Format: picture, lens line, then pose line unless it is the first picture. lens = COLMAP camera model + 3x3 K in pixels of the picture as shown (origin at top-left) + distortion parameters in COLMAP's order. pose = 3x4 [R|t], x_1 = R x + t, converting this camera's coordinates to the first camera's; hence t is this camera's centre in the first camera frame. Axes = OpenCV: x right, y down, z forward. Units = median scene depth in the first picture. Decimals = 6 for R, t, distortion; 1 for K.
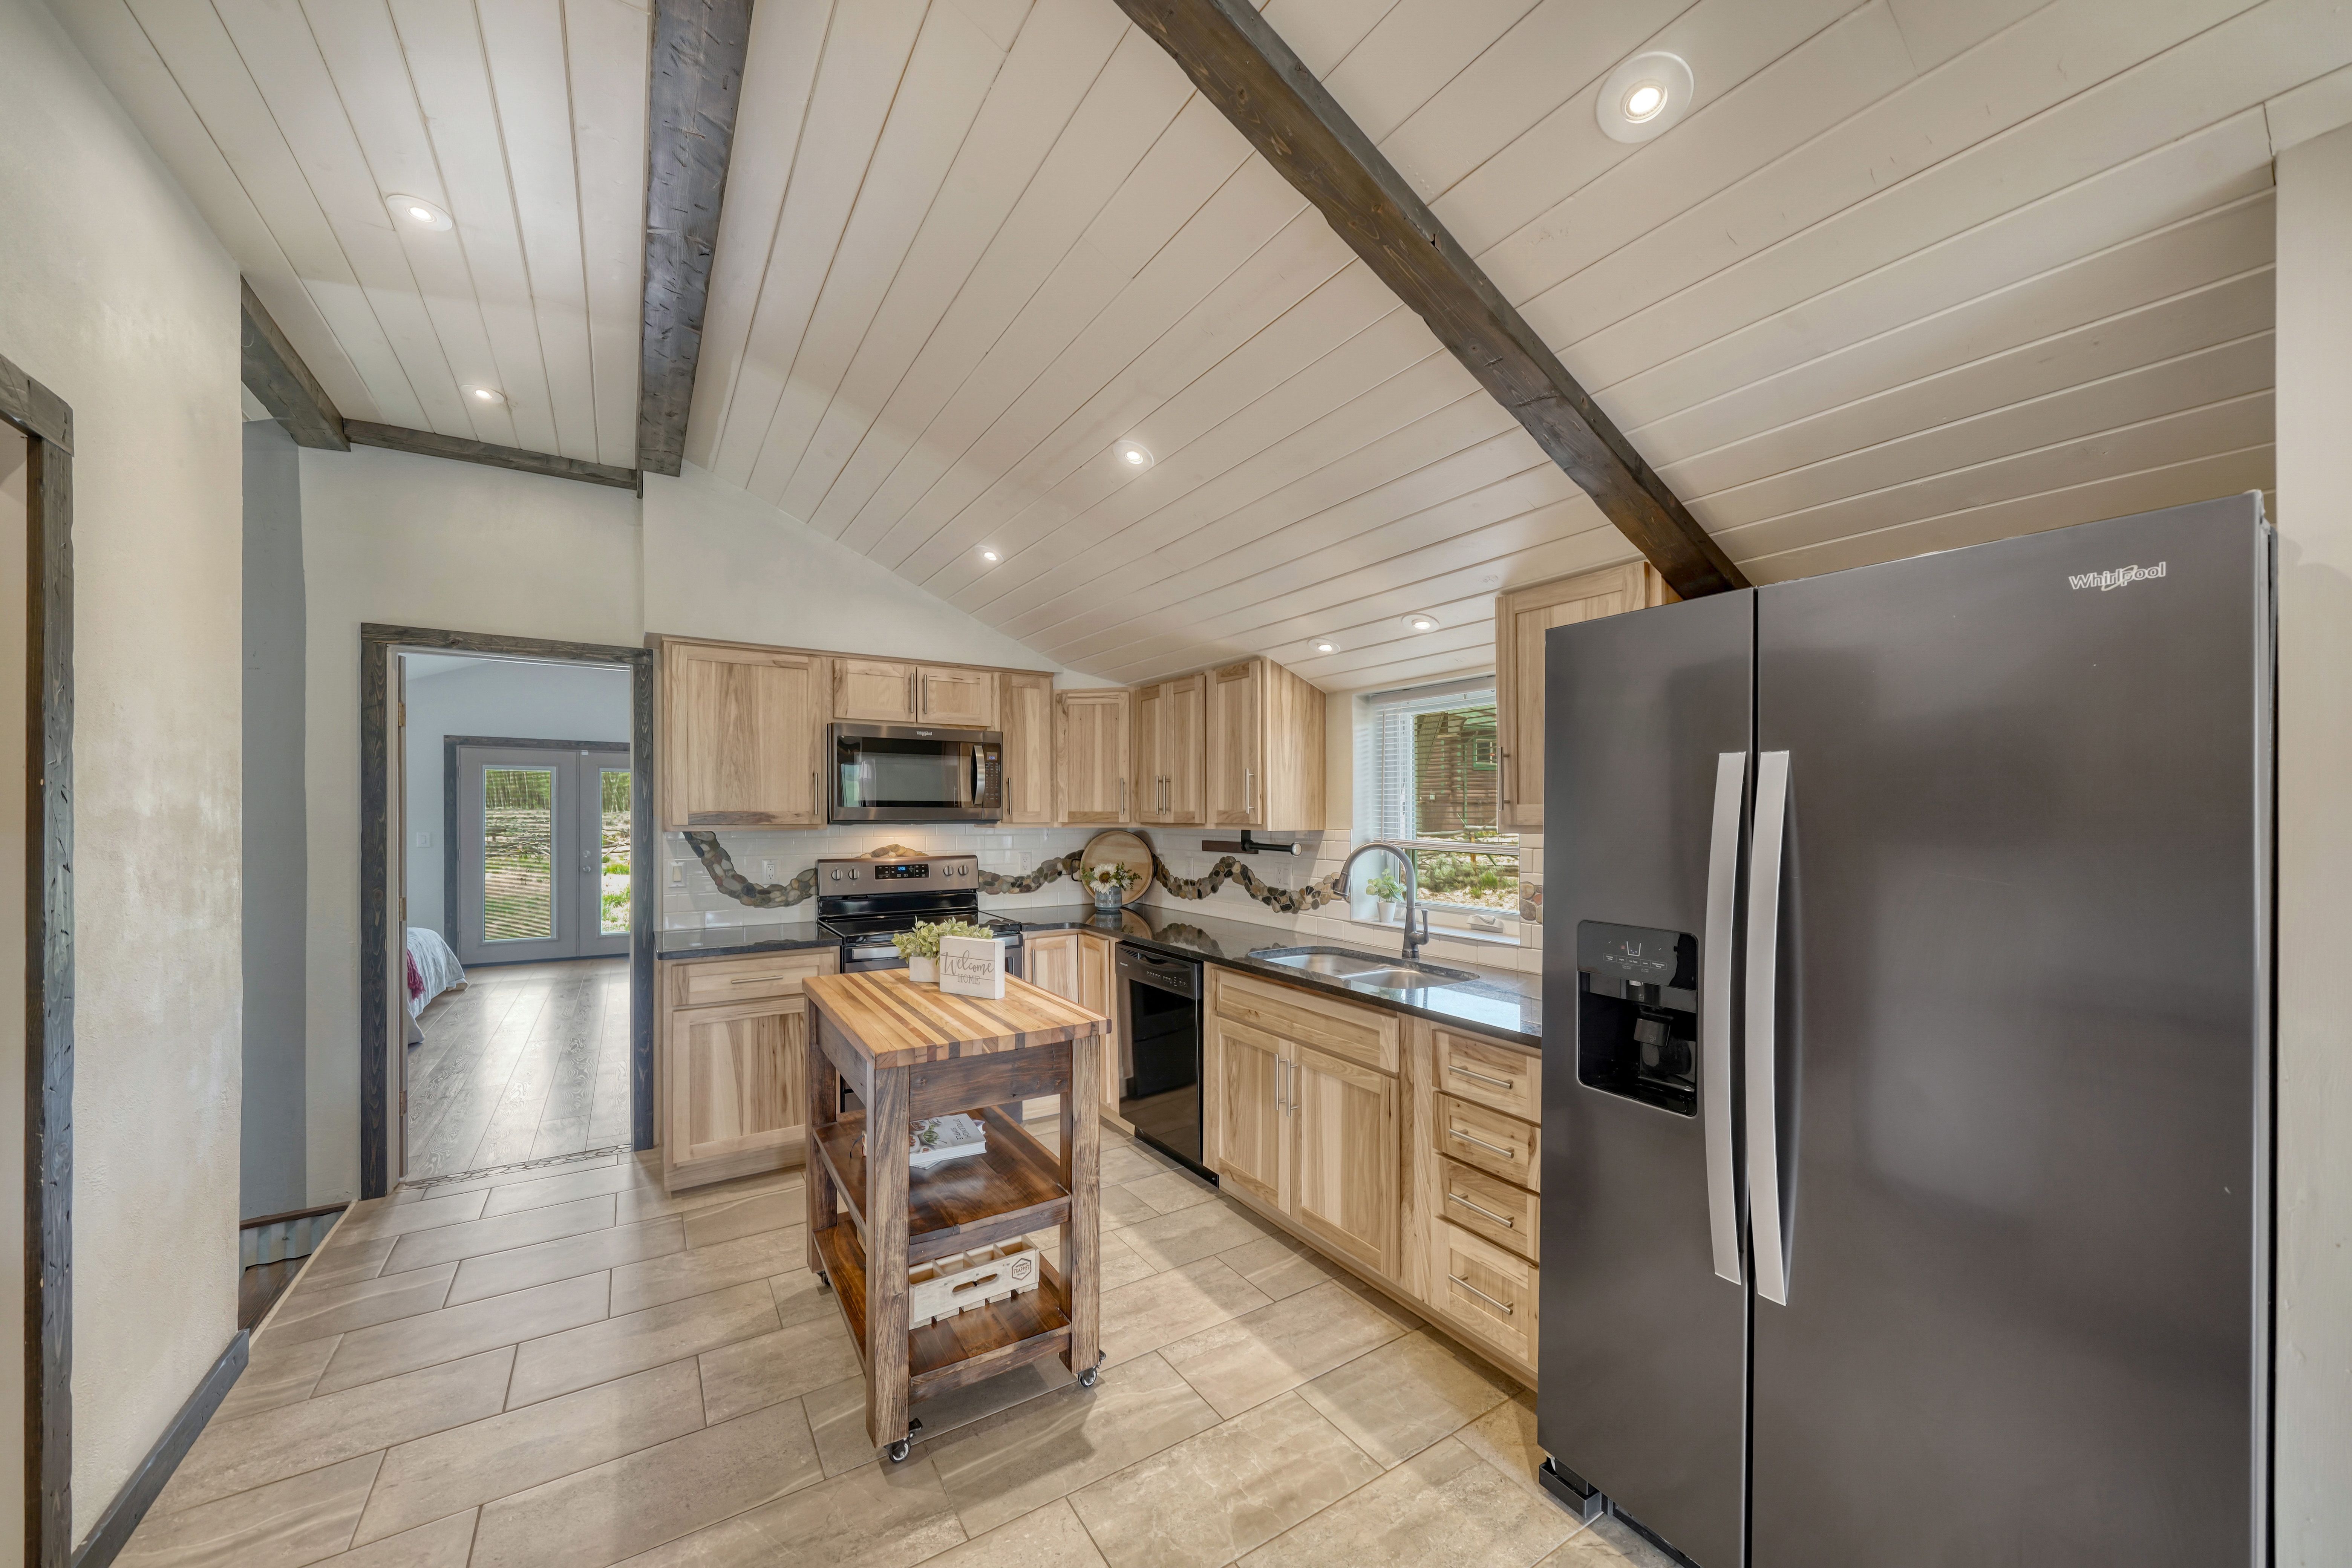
lens RADIAL K [[848.1, 0, 1164.6], [0, 848.1, 821.7], [0, 0, 1]] dist [-0.006103, -0.000224]
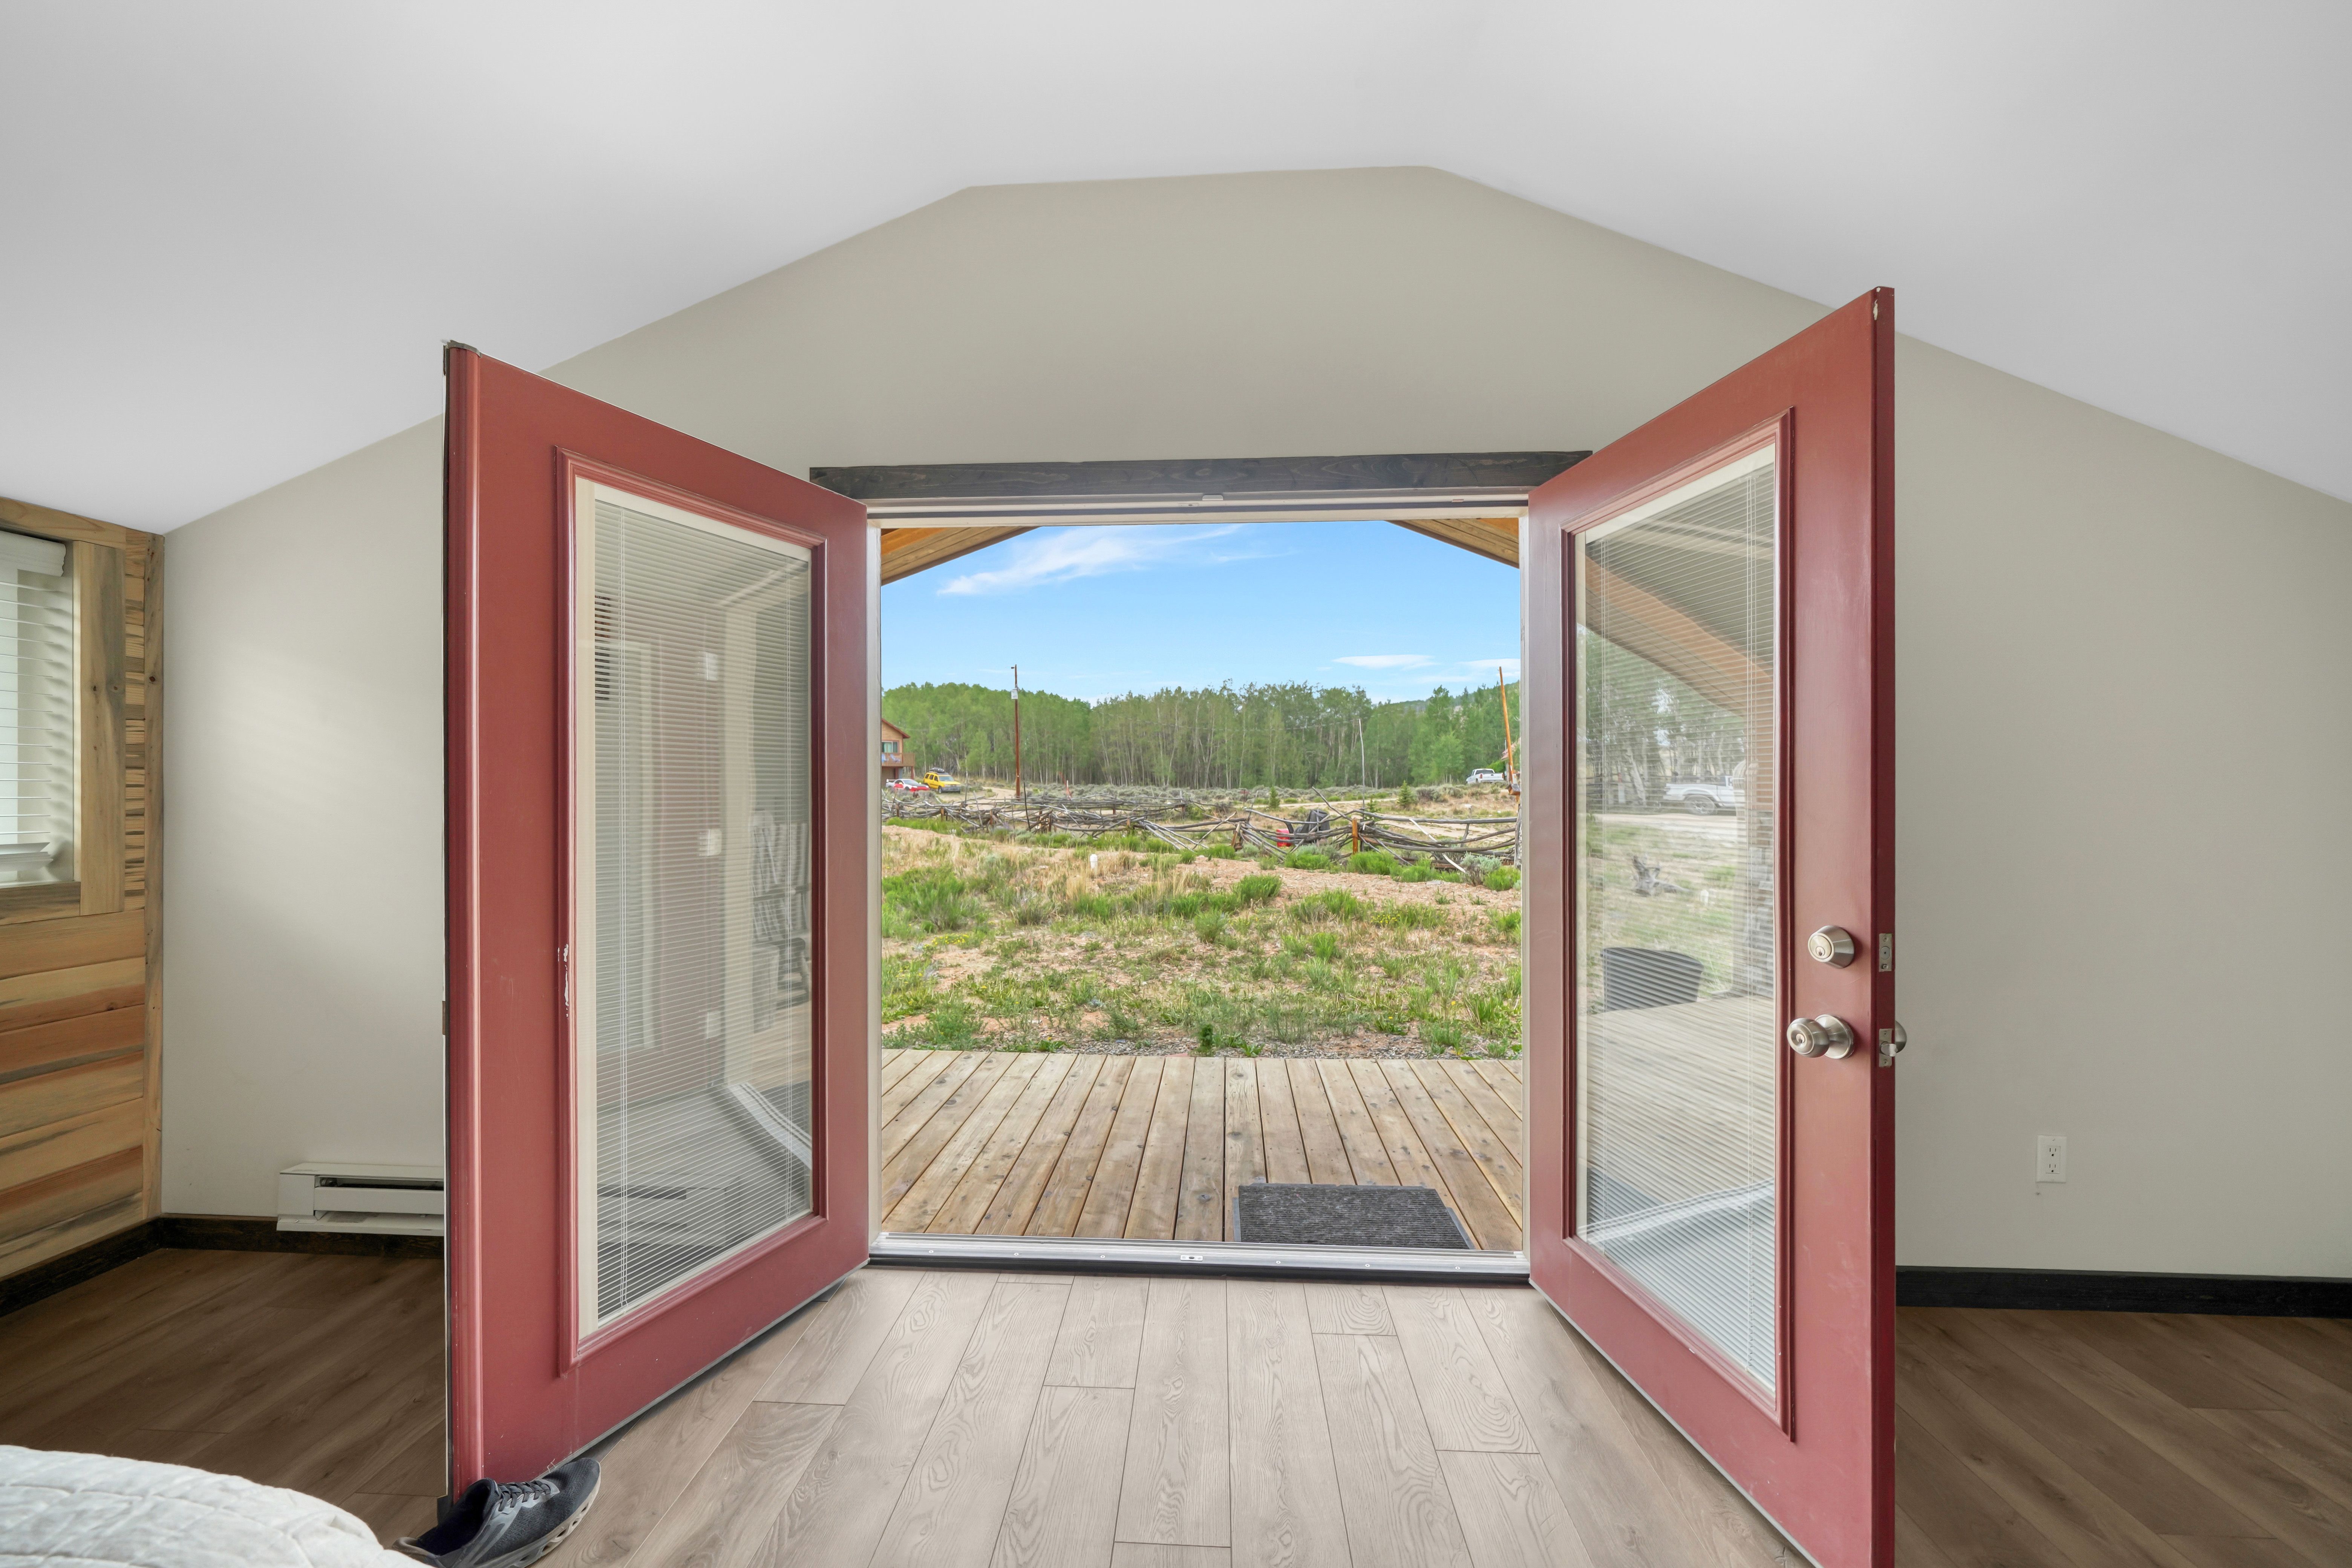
lens RADIAL K [[848.1, 0, 1179.9], [0, 848.1, 777.9], [0, 0, 1]] dist [-0.006103, -0.000224]
pose [[0.821730, -0.013678, -0.569714, -1.165673], [0.000206, 0.999719, -0.023705, 0.025316], [0.569878, 0.019362, 0.821501, 1.666736]]
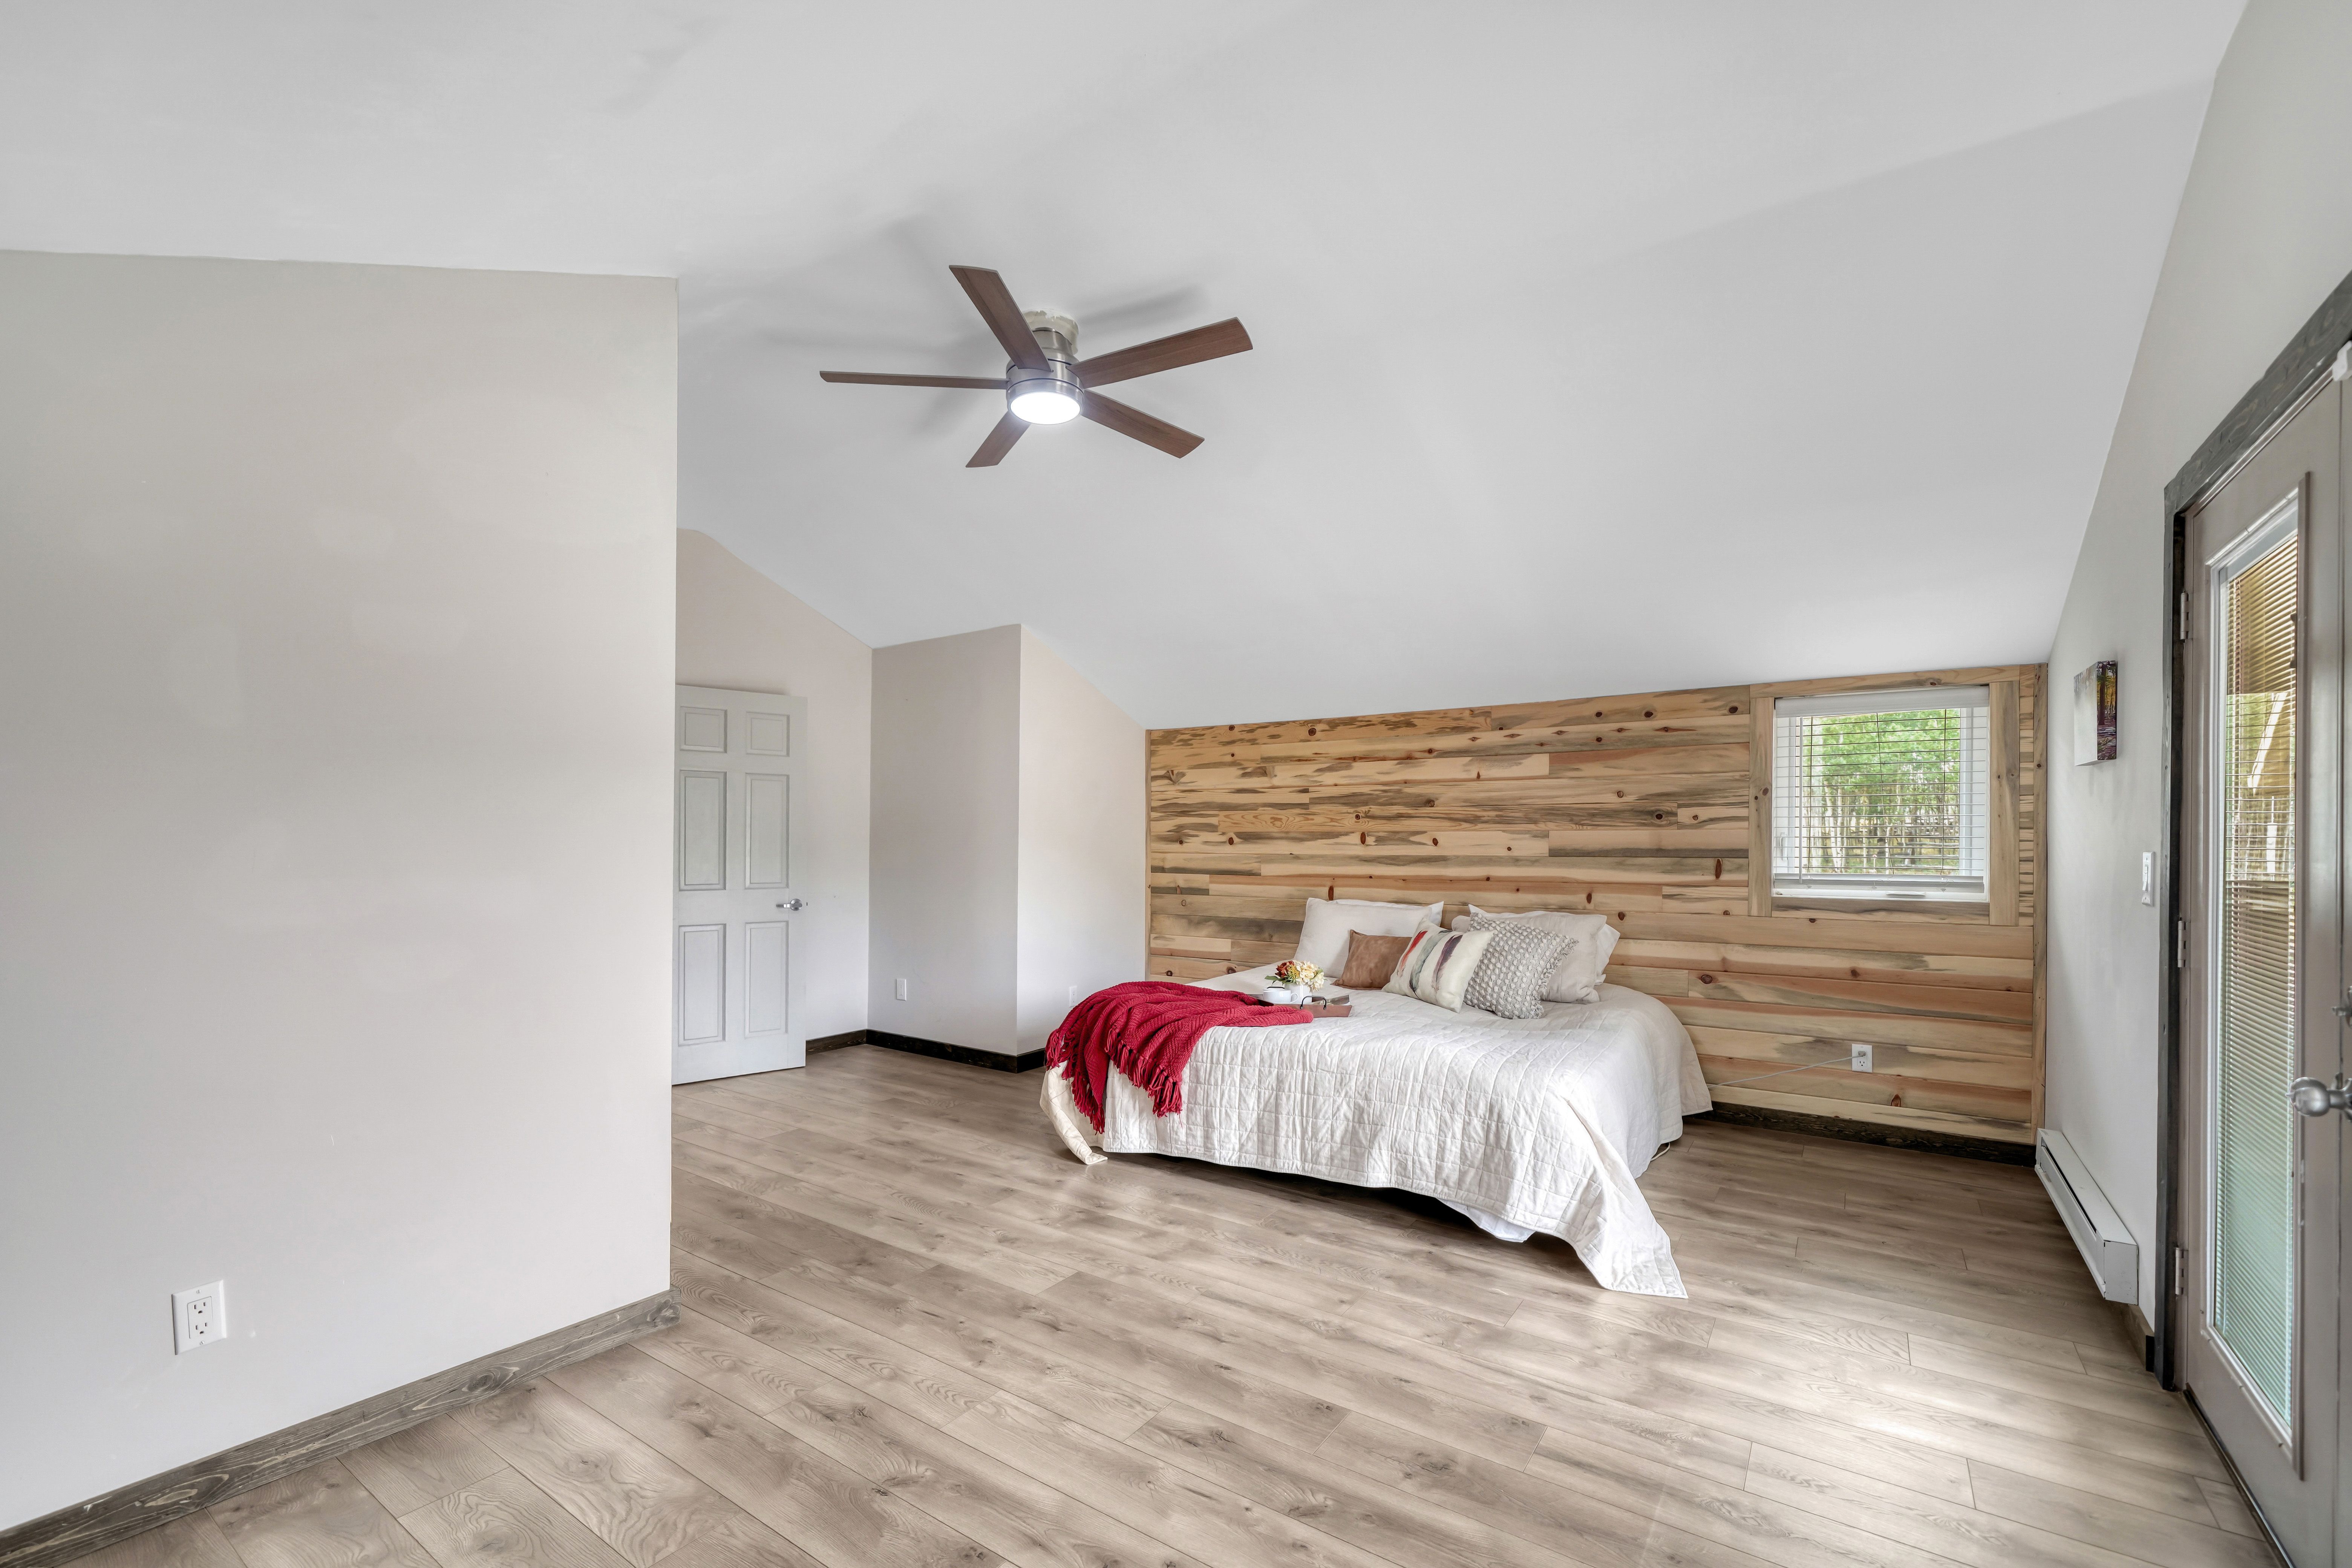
lens RADIAL K [[1015.7, 0, 1135.2], [0, 1015.7, 843.4], [0, 0, 1]] dist [-0.000083, 0.000047]
pose [[-0.927951, -0.008924, -0.372597, -0.875396], [-0.013568, 0.999860, 0.009843, 0.021541], [0.372456, 0.014189, -0.927941, 2.355609]]
